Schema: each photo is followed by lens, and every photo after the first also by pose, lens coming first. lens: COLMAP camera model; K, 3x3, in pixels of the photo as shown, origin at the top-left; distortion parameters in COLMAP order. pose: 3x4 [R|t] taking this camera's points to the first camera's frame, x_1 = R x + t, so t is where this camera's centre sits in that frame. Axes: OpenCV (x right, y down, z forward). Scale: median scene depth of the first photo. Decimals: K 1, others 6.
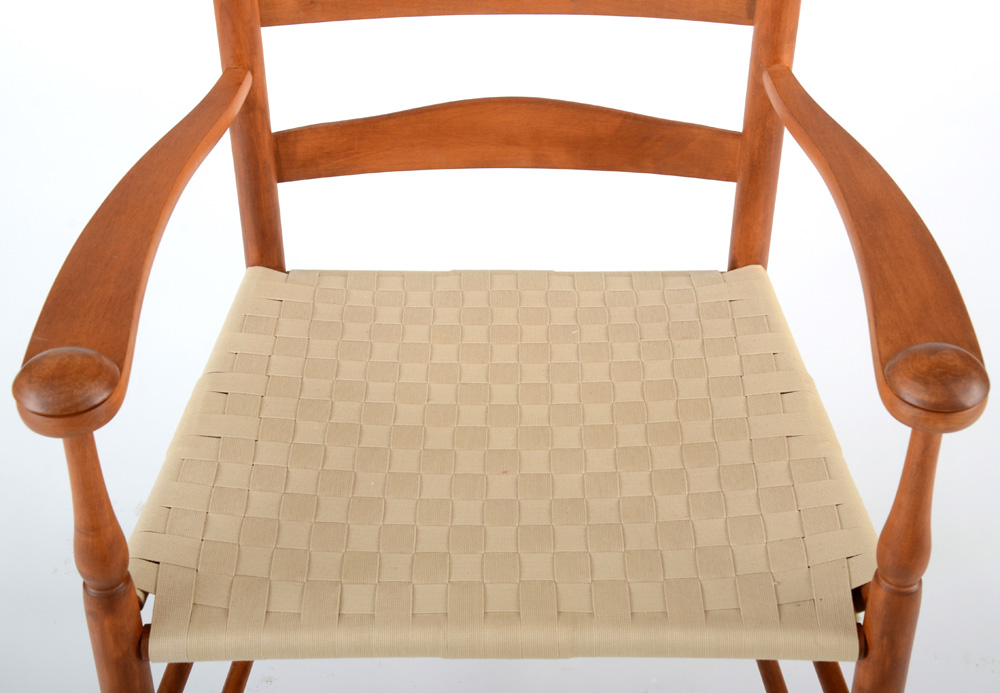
lens RADIAL K [[1689.6, 0, 500.0], [0, 1689.6, 346.5], [0, 0, 1]] dist [0.170205, 0.017015]
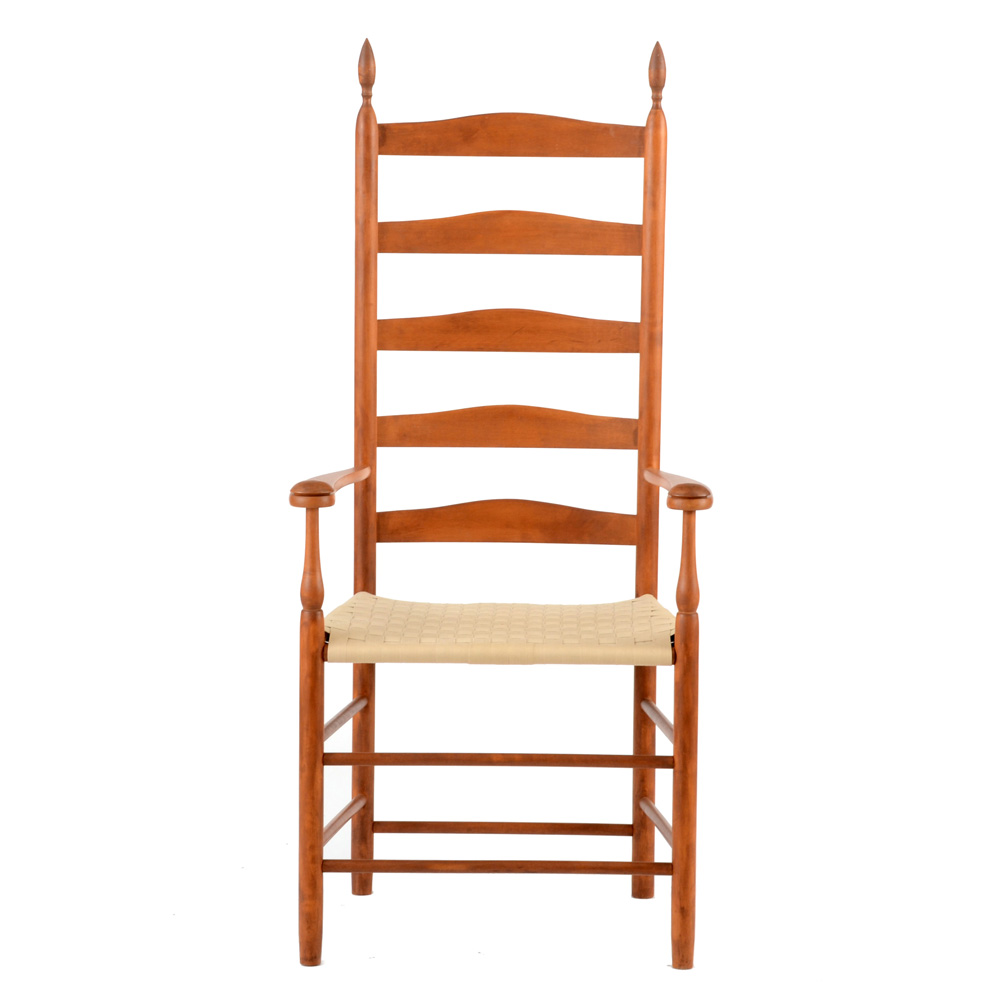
lens RADIAL K [[4026.3, 0, 500.0], [0, 4026.3, 500.0], [0, 0, 1]] dist [0.466891, -1.588593]
pose [[0.999861, 0.013019, -0.010457, 0.041393], [-0.016560, 0.853596, -0.520672, 2.074565], [0.002148, 0.520773, 0.853693, -2.639573]]
